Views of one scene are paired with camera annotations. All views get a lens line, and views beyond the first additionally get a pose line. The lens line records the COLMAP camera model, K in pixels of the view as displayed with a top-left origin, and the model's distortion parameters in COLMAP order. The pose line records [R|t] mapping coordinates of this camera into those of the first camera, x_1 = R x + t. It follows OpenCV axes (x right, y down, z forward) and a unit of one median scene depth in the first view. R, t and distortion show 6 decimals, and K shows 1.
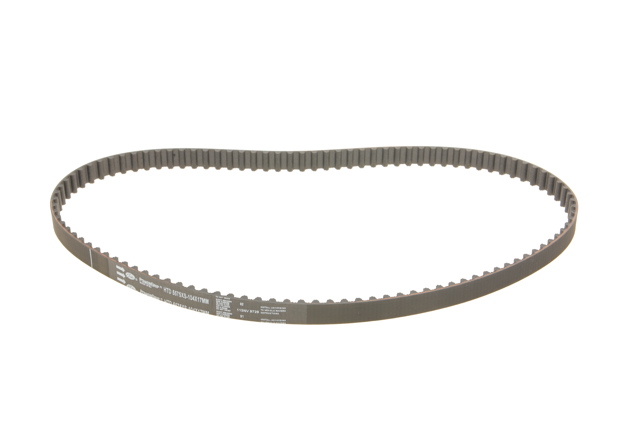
lens RADIAL K [[1478.6, 0, 320.0], [0, 1478.6, 212.8], [0, 0, 1]] dist [-0.359265, 0.000000]
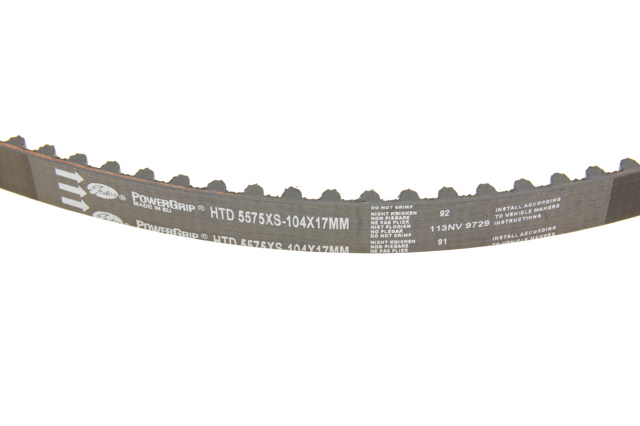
lens RADIAL K [[1478.6, 0, 320.0], [0, 1478.6, 213.1], [0, 0, 1]] dist [-0.359265, 0.000000]
pose [[0.964935, -0.213924, 0.152106, -0.135941], [0.177057, 0.958257, 0.224485, -0.024682], [-0.193780, -0.189682, 0.962533, 0.646650]]
